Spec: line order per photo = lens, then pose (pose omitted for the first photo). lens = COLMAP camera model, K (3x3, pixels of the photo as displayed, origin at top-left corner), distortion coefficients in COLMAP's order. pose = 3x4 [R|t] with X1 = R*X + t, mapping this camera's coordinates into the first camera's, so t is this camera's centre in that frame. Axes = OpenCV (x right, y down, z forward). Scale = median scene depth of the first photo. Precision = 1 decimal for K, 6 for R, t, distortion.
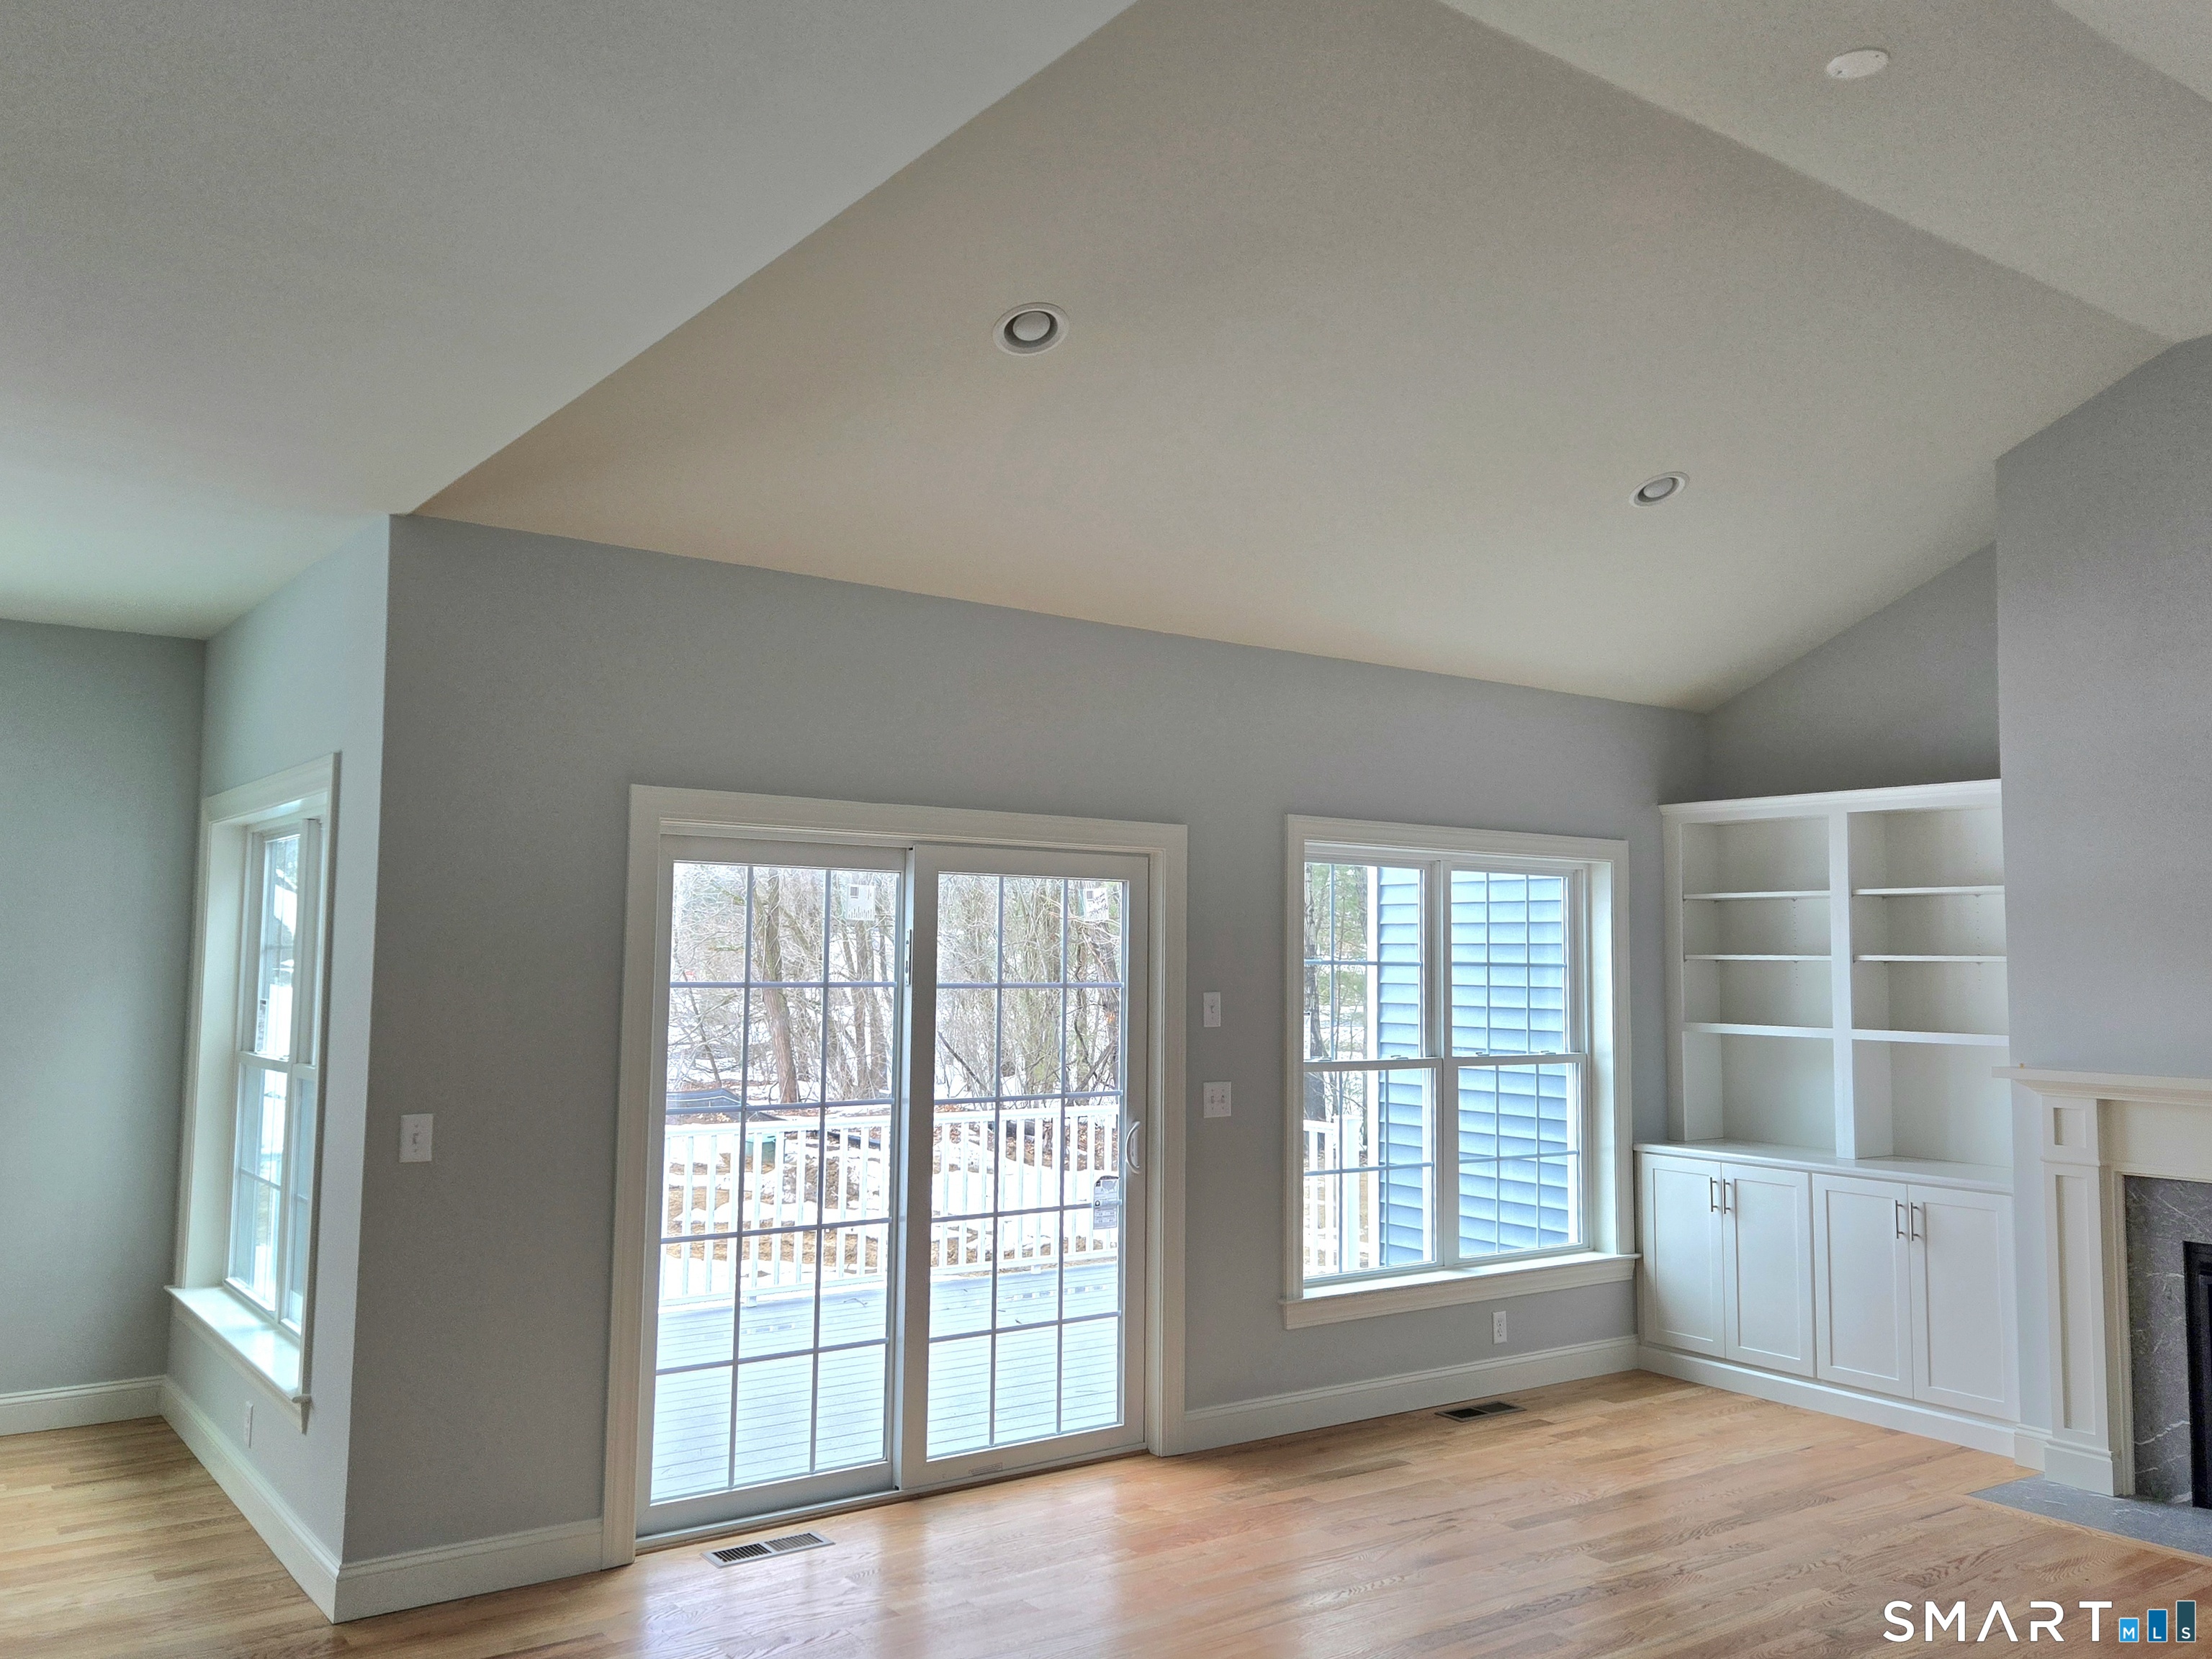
lens RADIAL K [[1785.6, 0, 1111.3], [0, 1785.6, 819.8], [0, 0, 1]] dist [0.051743, -0.033728]
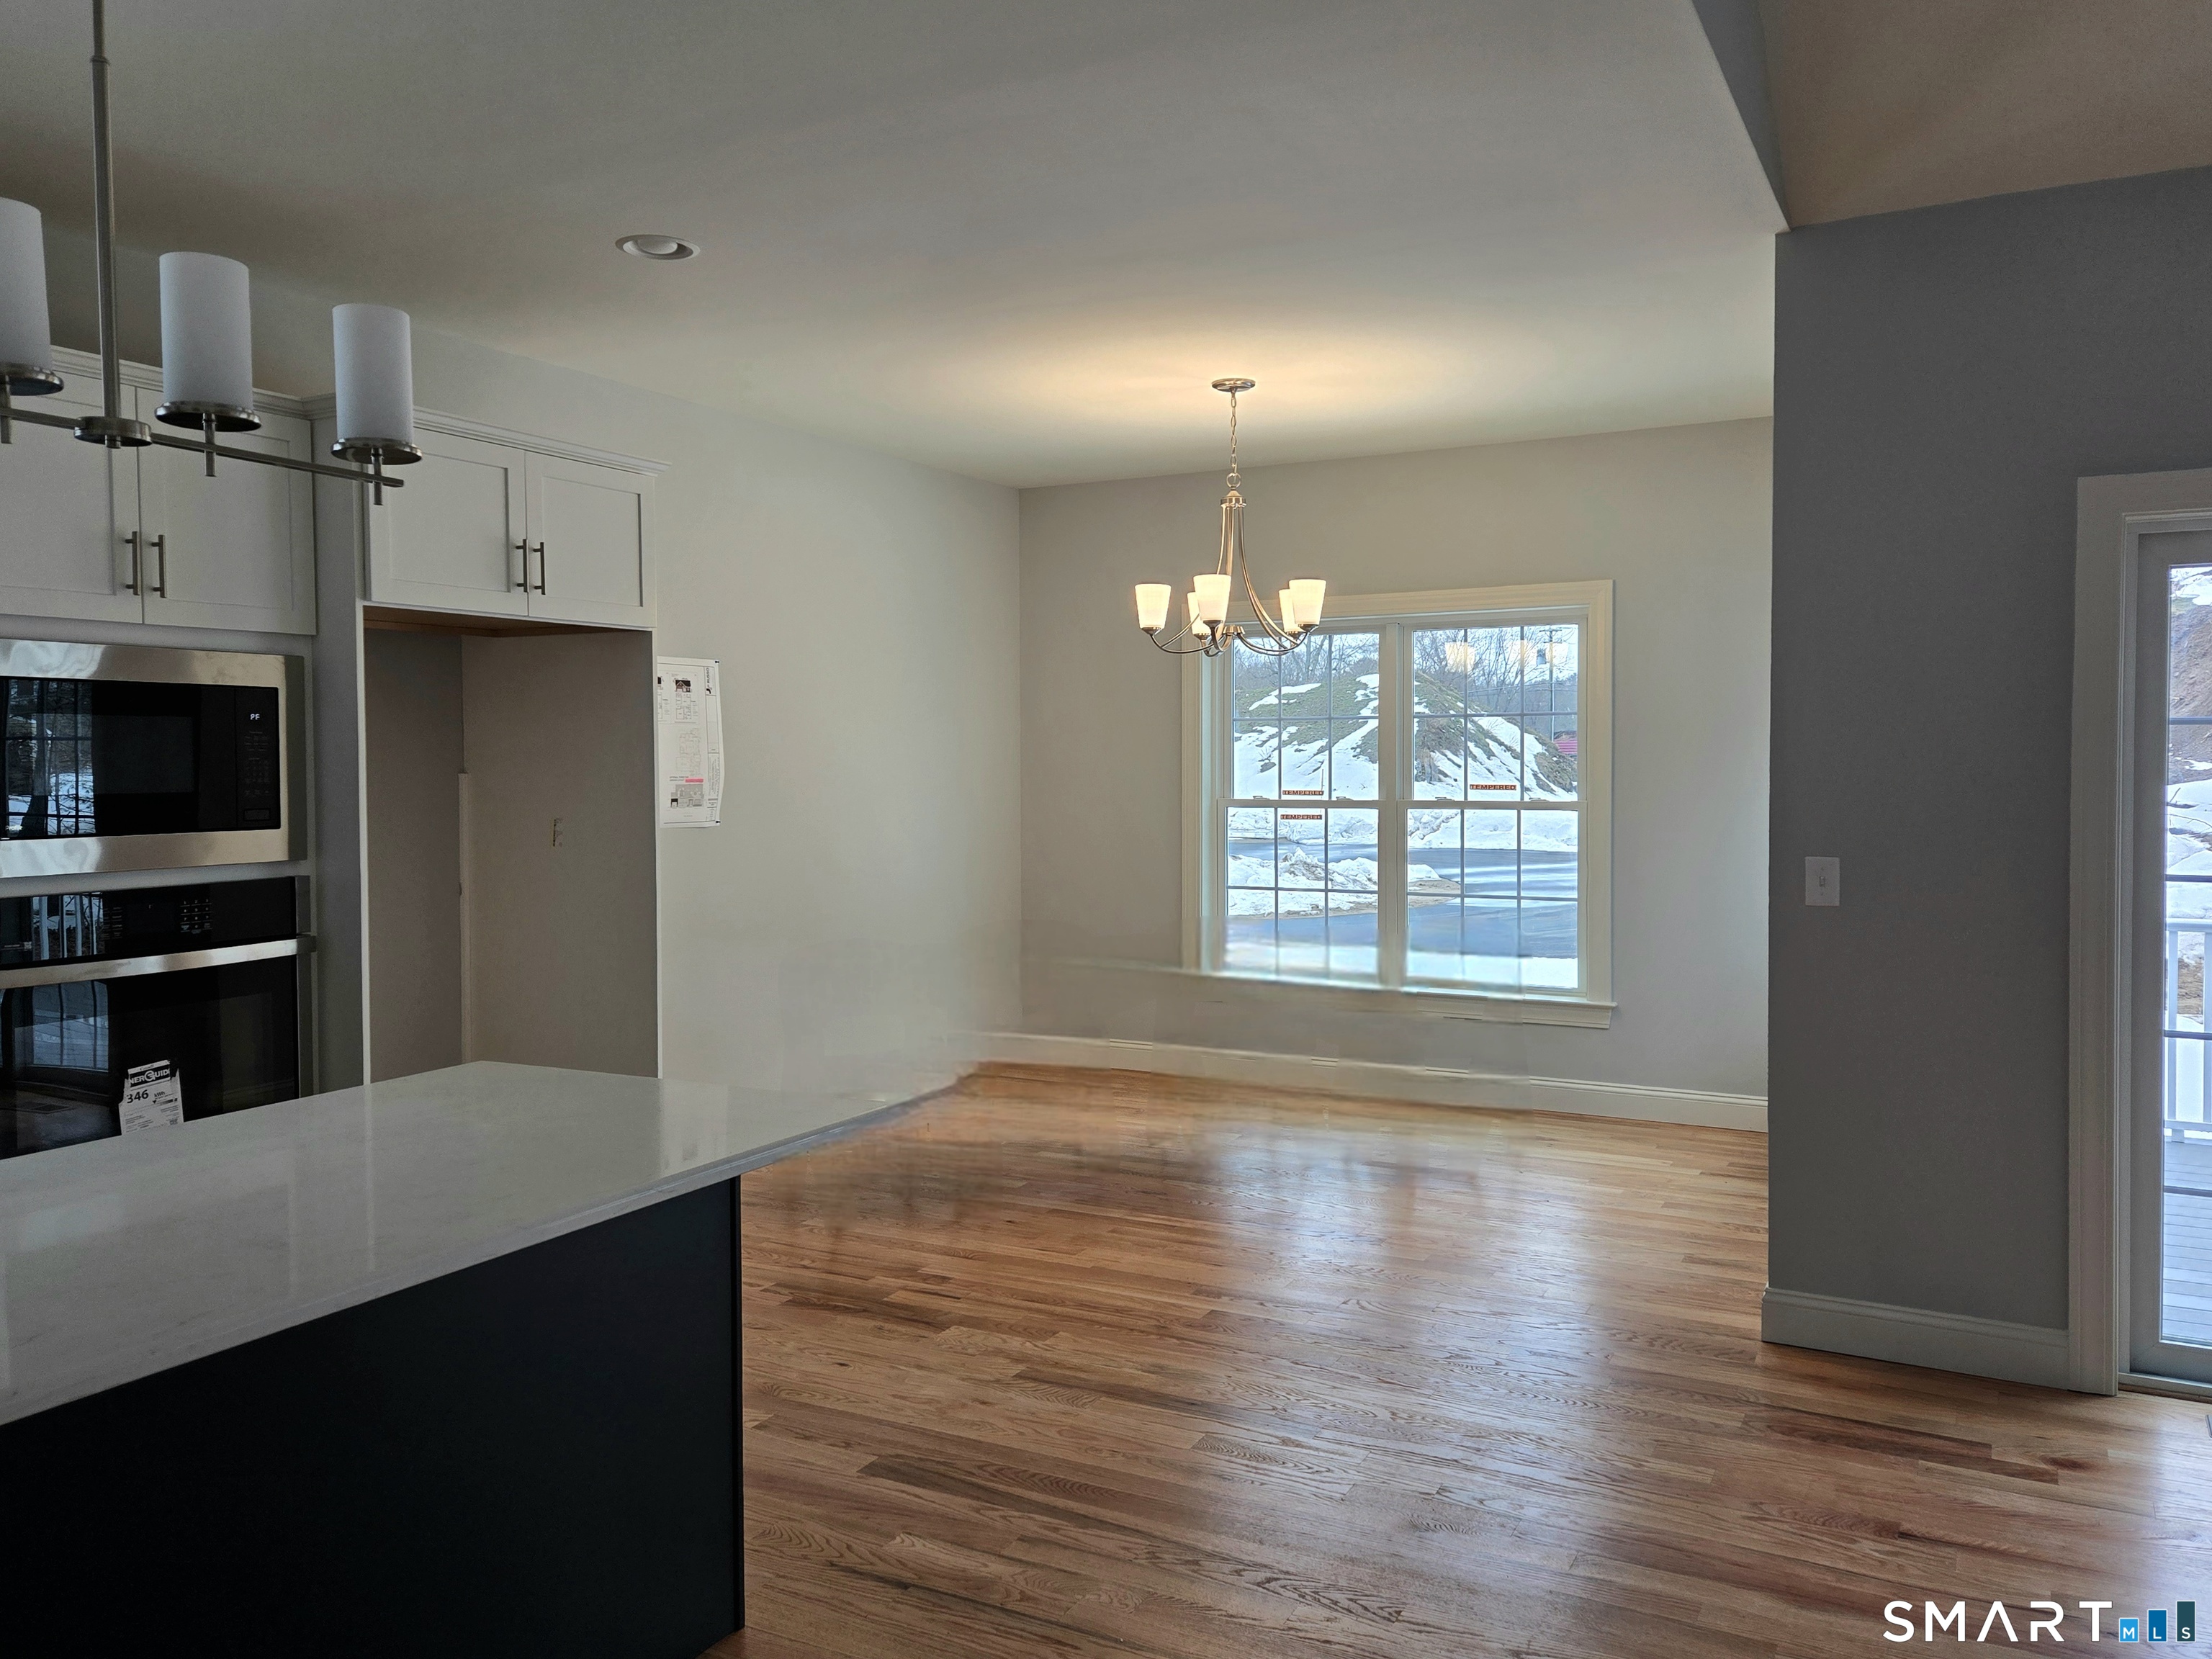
lens RADIAL K [[1667.6, 0, 1119.6], [0, 1667.6, 807.8], [0, 0, 1]] dist [0.044353, -0.003534]
pose [[0.433991, 0.014443, -0.900802, 0.199253], [0.081289, 0.995165, 0.055119, 0.042311], [0.897242, -0.097147, 0.430719, 0.207694]]
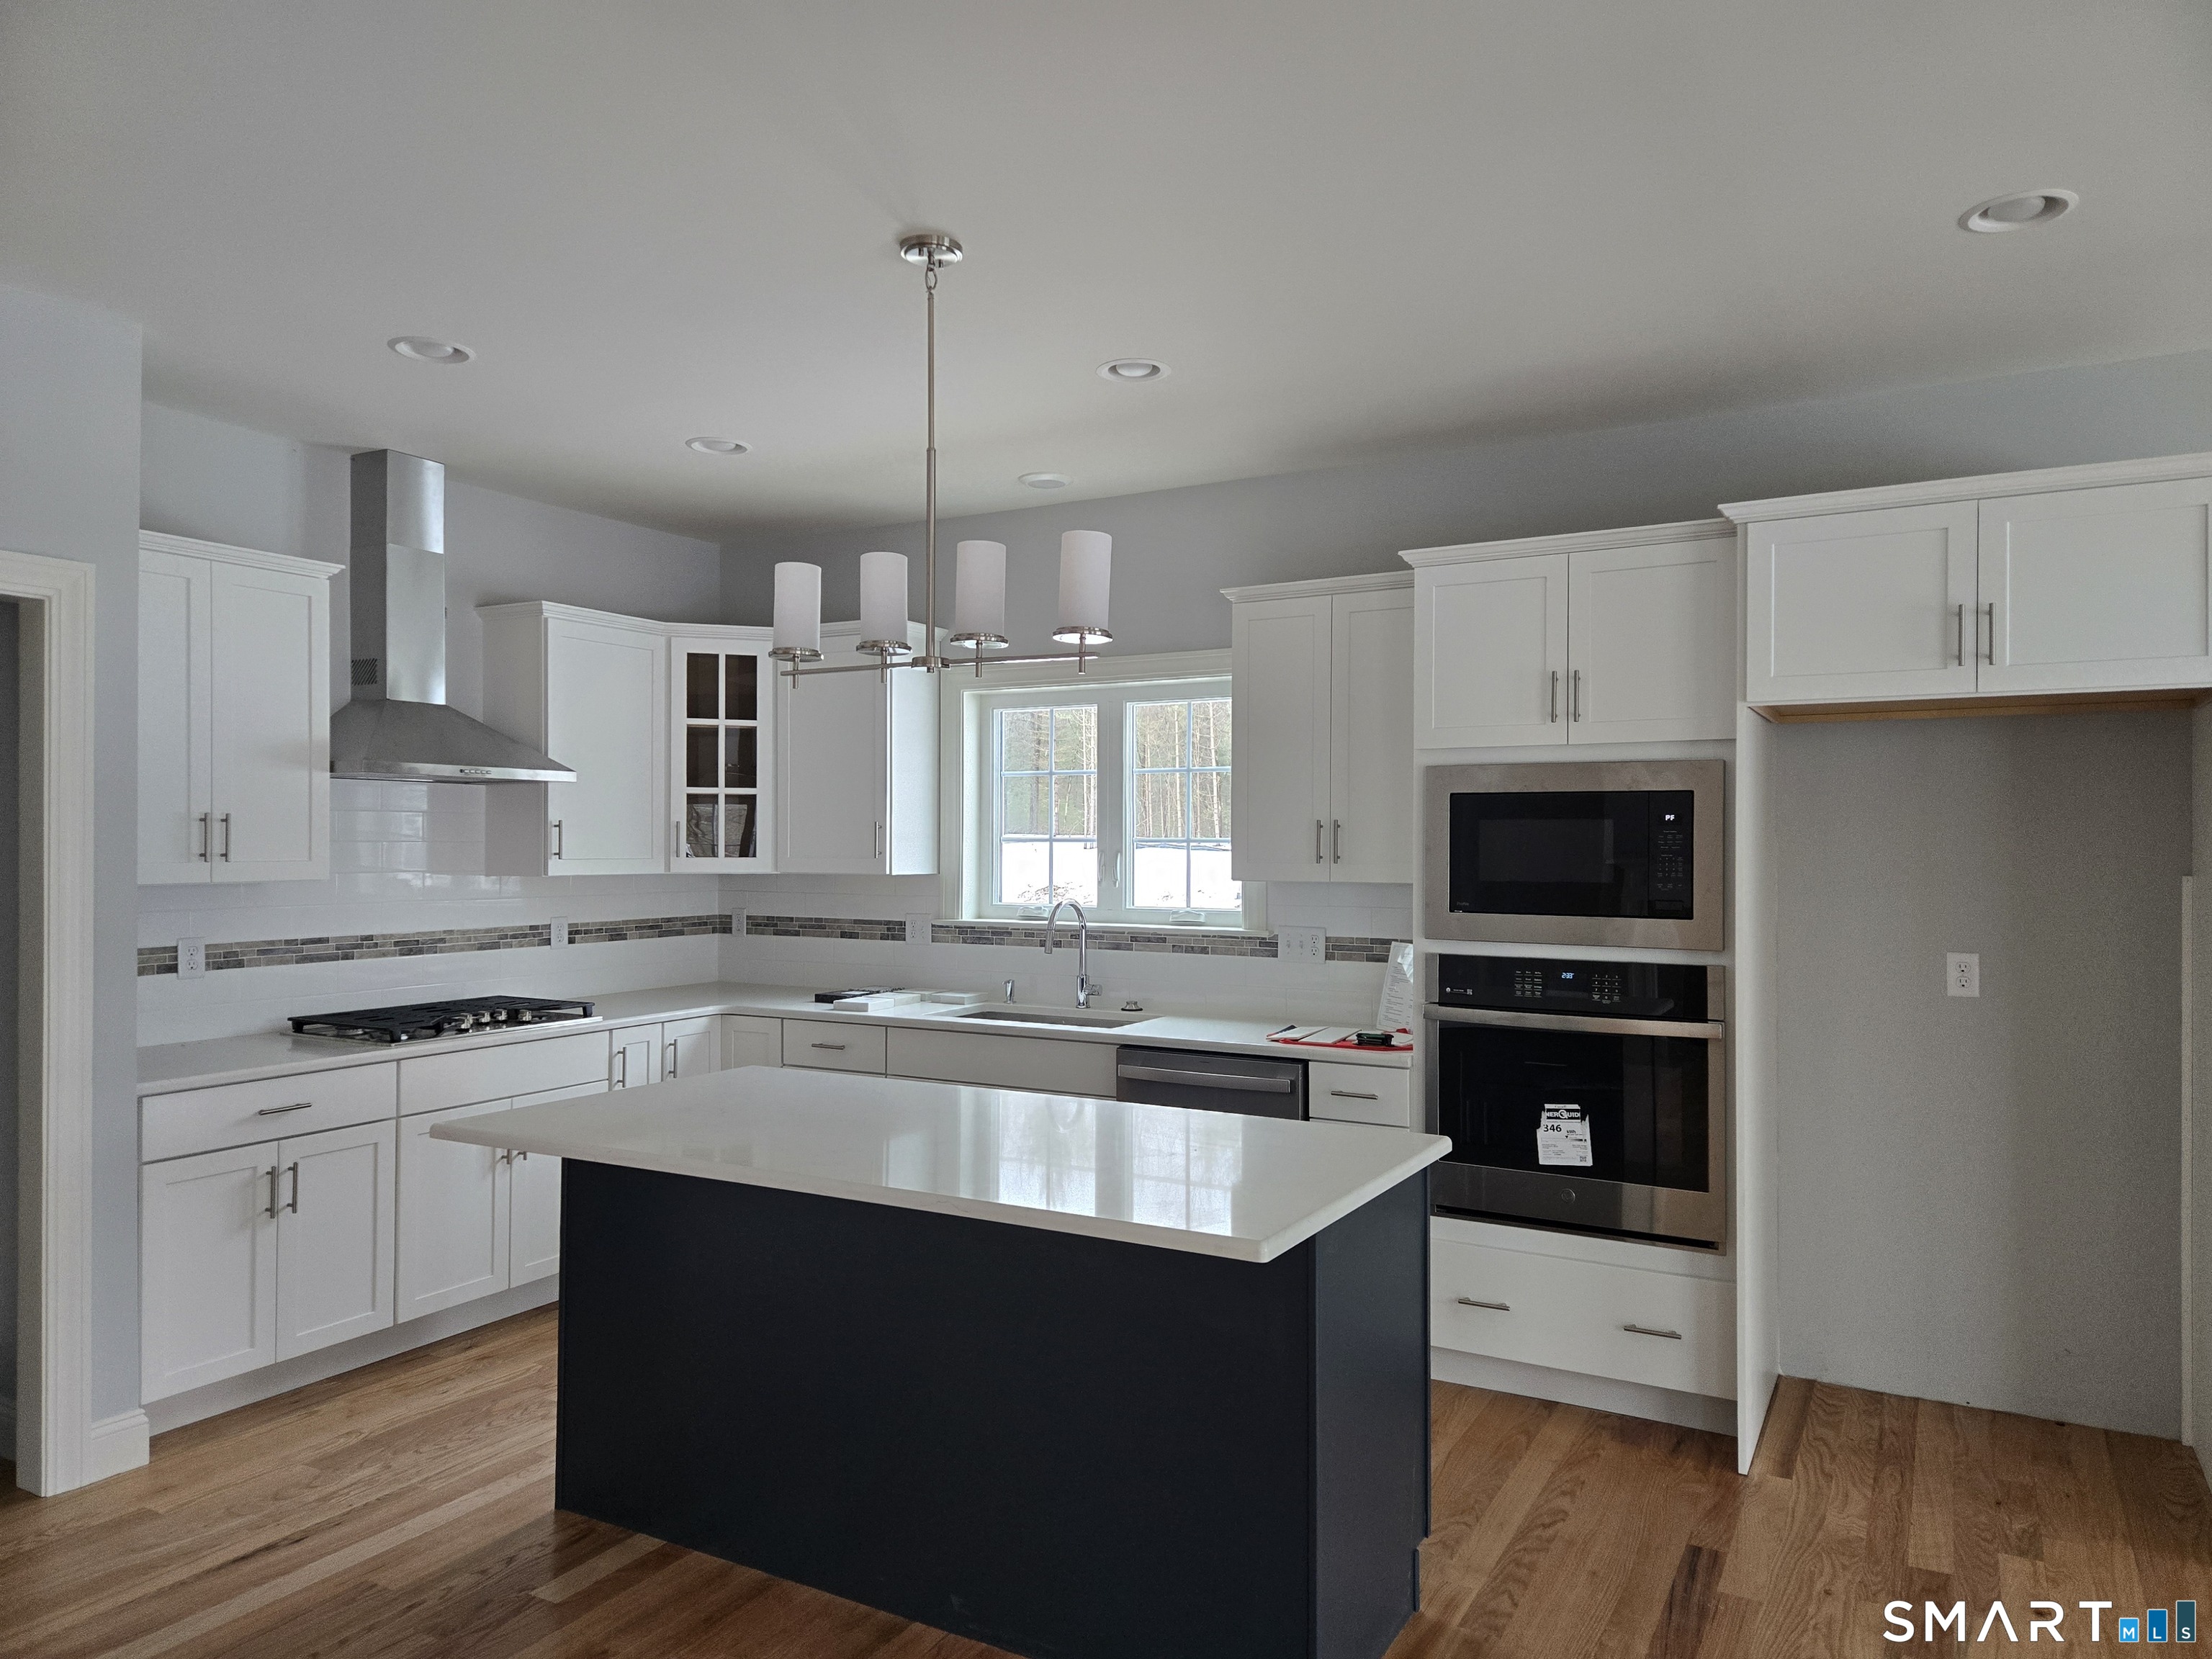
lens RADIAL K [[1468.0, 0, 1105.4], [0, 1468.0, 846.5], [0, 0, 1]] dist [0.083833, -0.064521]
pose [[-0.911967, -0.014025, -0.410023, -0.045802], [0.018169, 0.997054, -0.074514, 0.070965], [0.409861, -0.075404, -0.909026, 0.662315]]
